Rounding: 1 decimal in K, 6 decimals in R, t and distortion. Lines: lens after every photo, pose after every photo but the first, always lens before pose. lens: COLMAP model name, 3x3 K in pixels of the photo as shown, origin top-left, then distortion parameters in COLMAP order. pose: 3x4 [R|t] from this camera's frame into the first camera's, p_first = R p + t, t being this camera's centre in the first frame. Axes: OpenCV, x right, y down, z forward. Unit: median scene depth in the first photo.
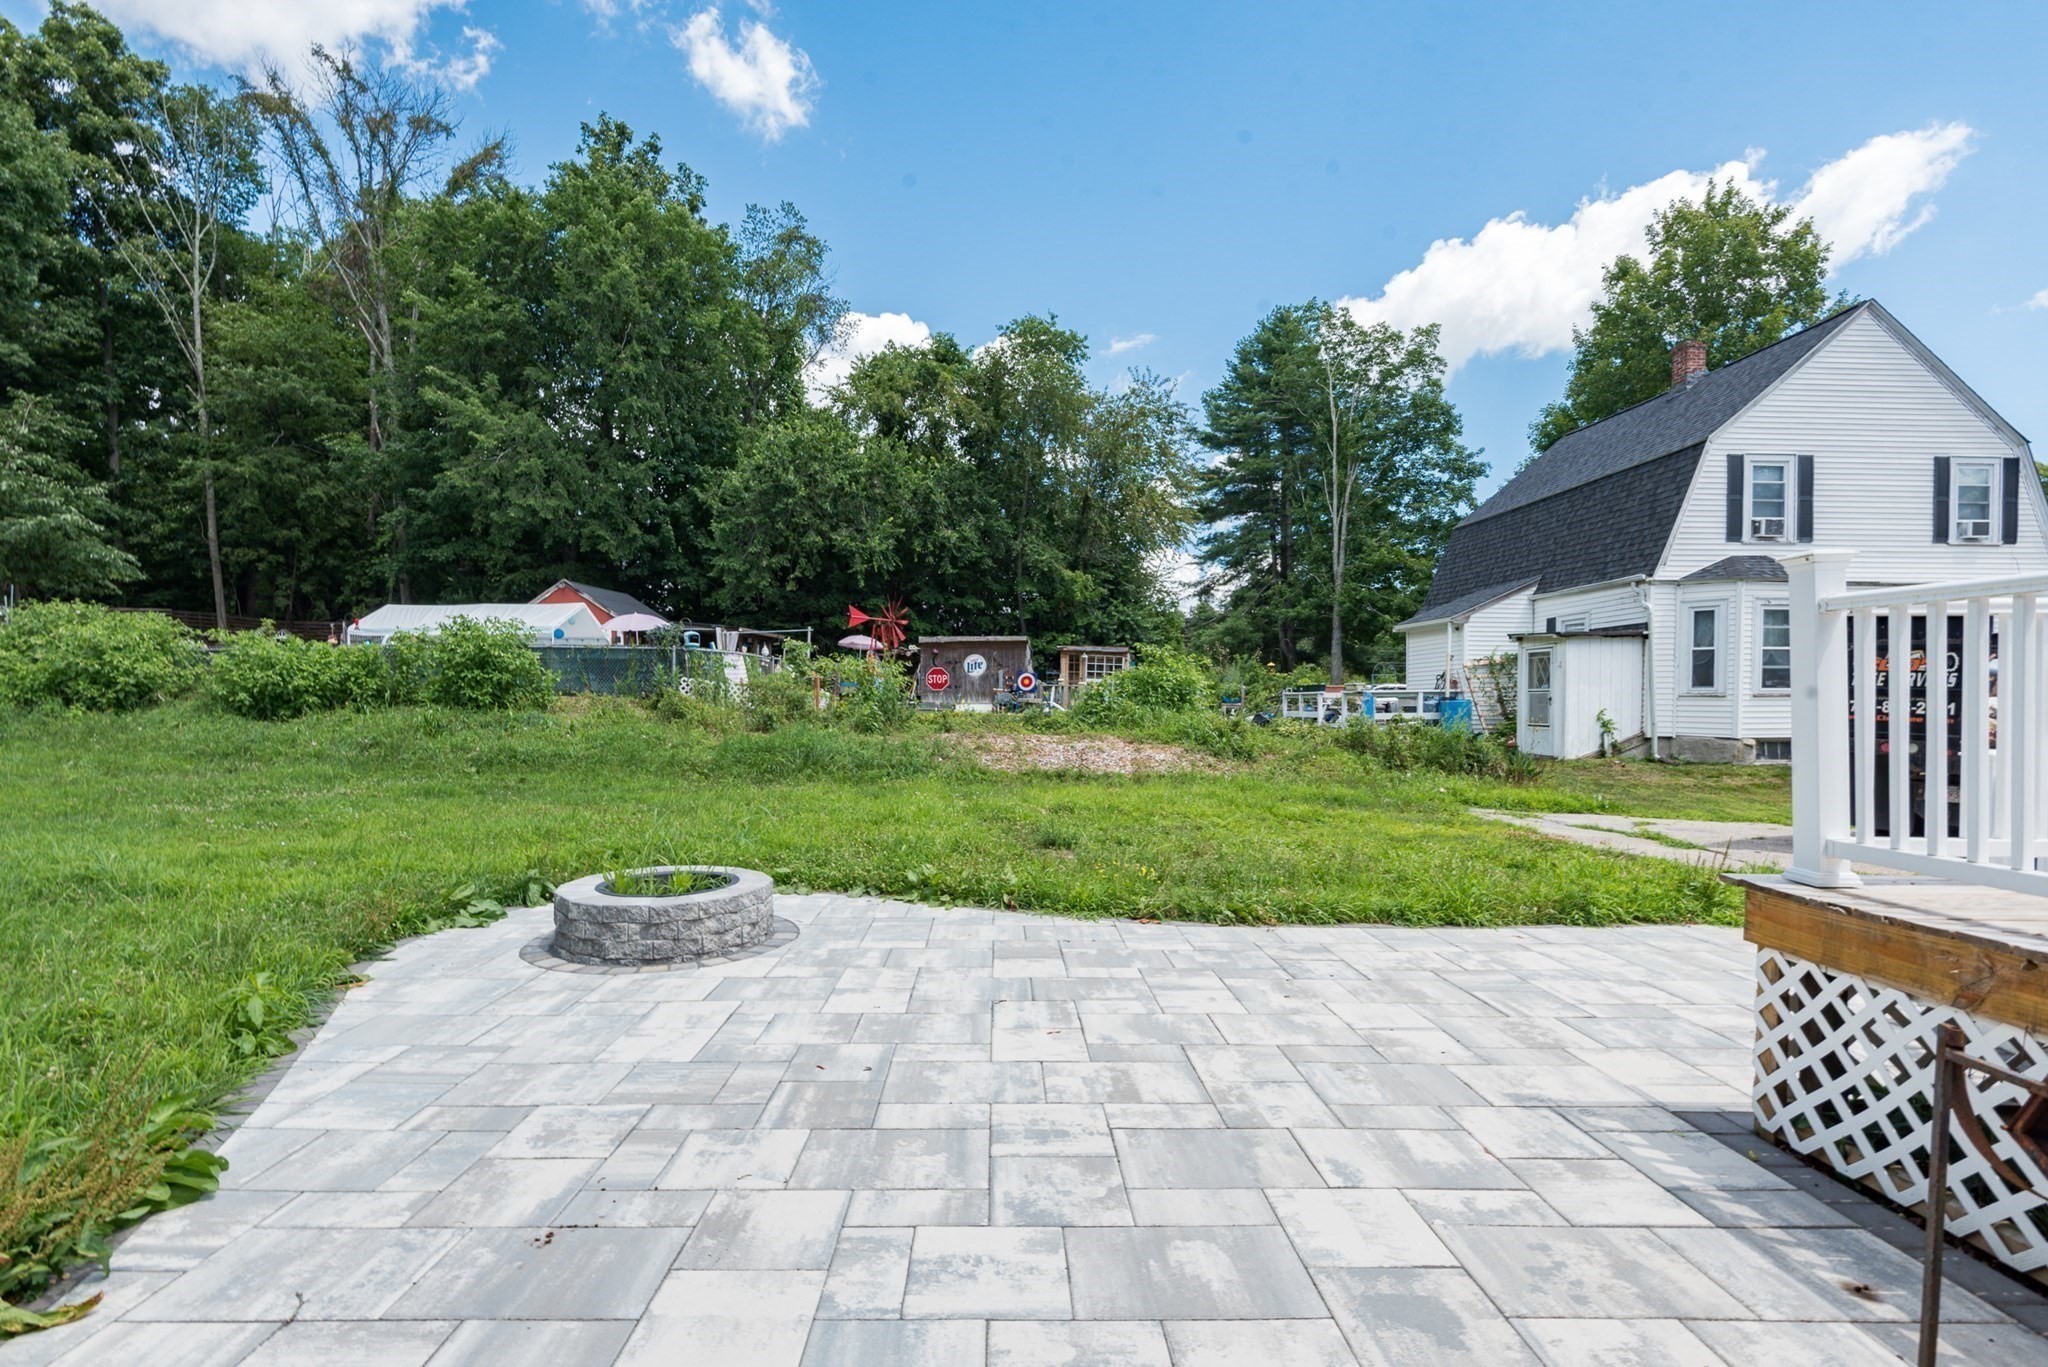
lens RADIAL K [[948.8, 0, 1004.9], [0, 948.8, 742.2], [0, 0, 1]] dist [0.004080, -0.002549]
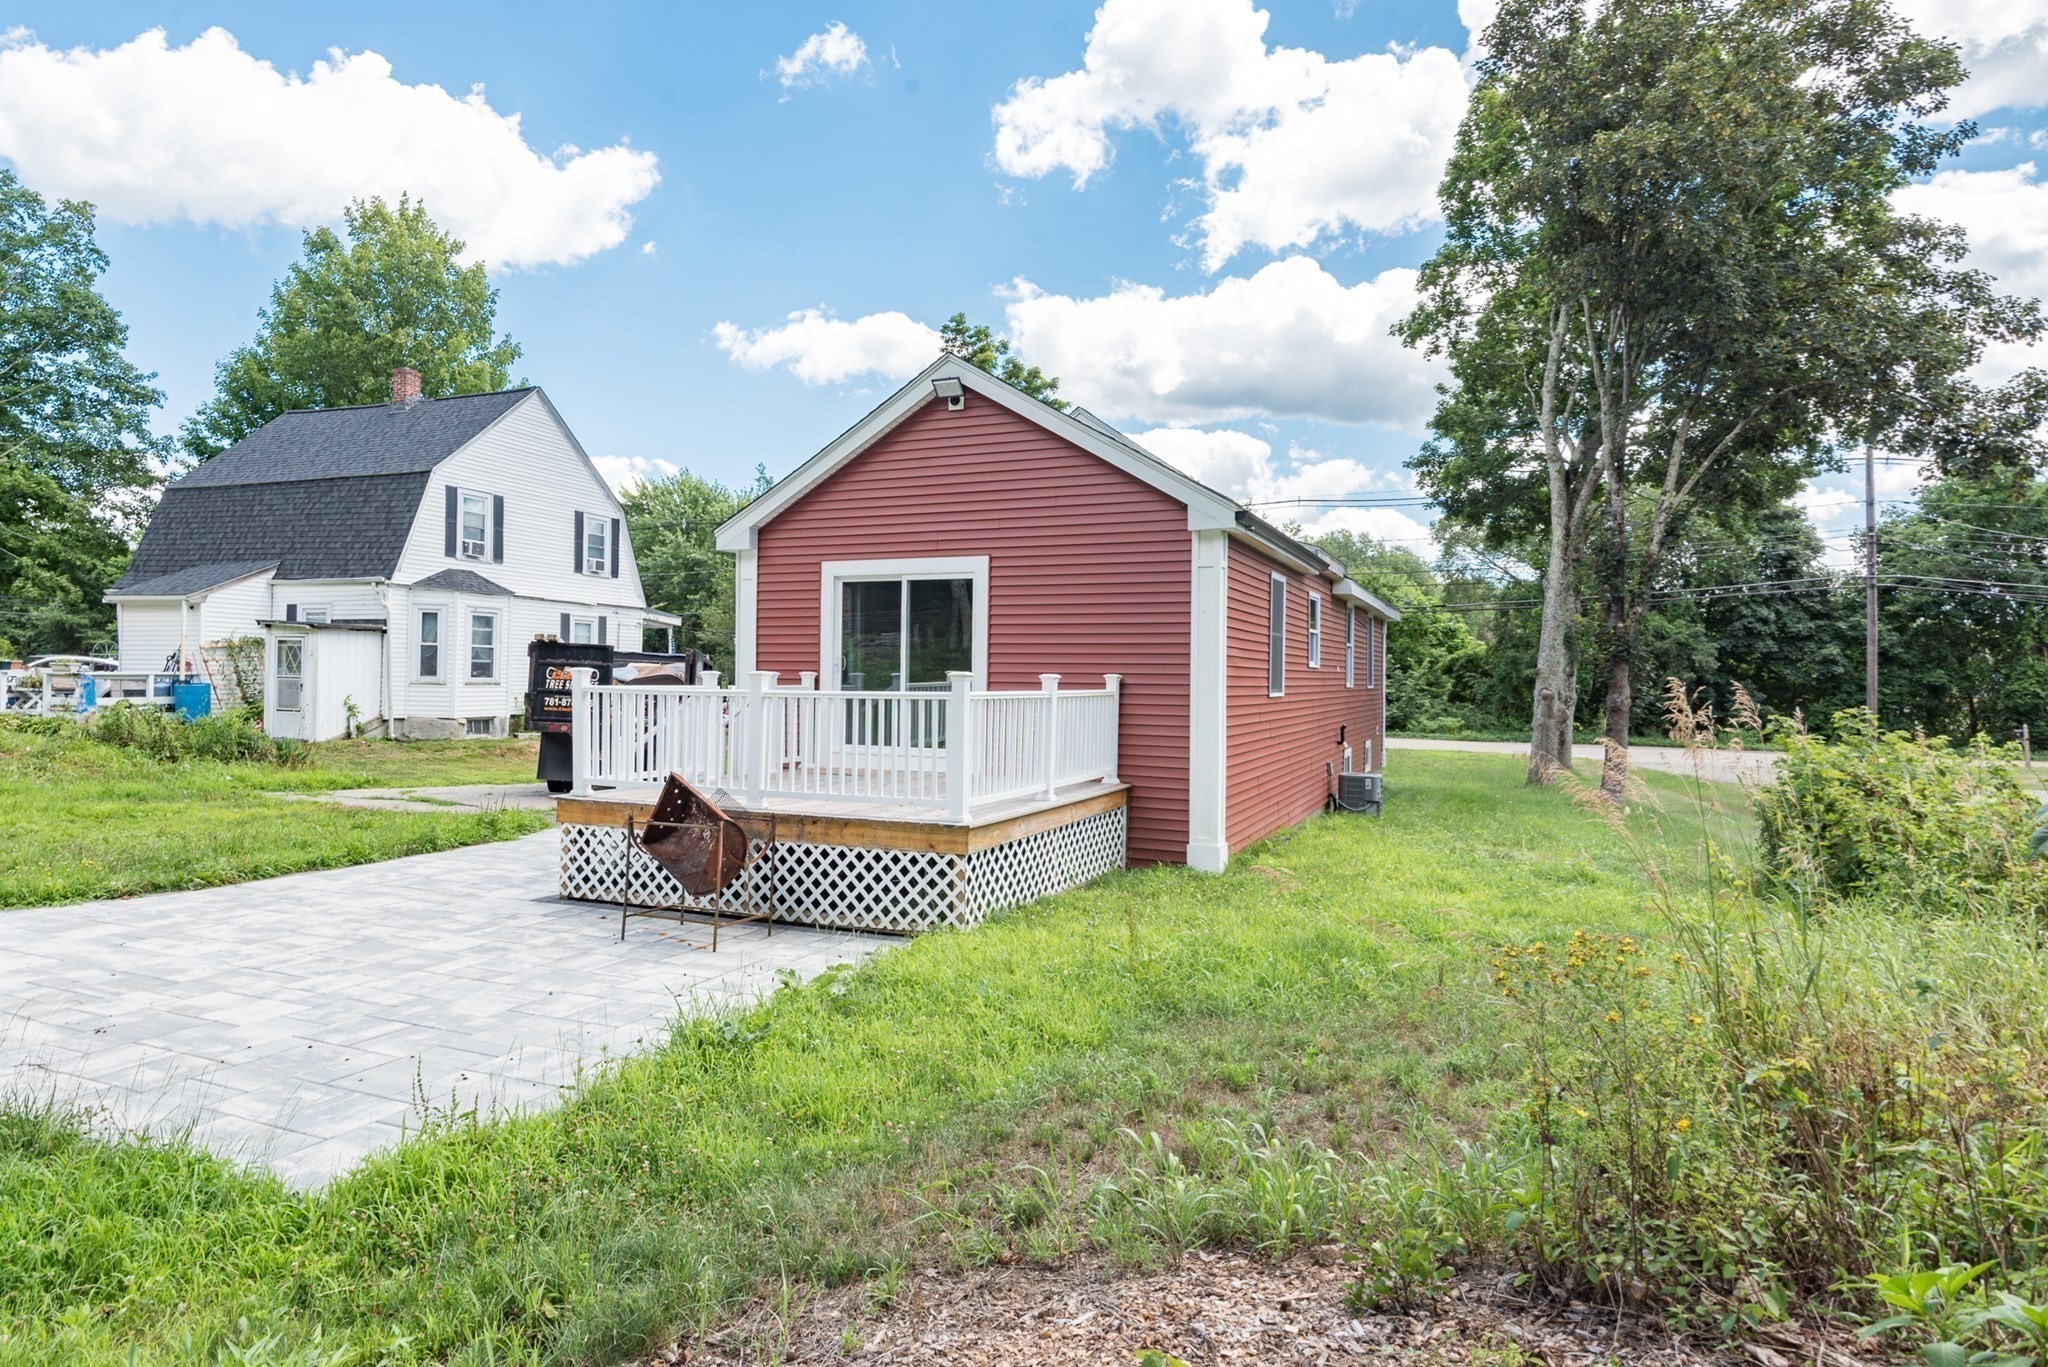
lens RADIAL K [[1136.8, 0, 1027.3], [0, 1136.8, 681.8], [0, 0, 1]] dist [-0.006567, -0.005669]
pose [[0.394055, 0.003522, 0.919080, -0.266324], [0.019094, 0.999745, -0.012017, -0.018914], [-0.918888, 0.022285, 0.393888, -0.238603]]
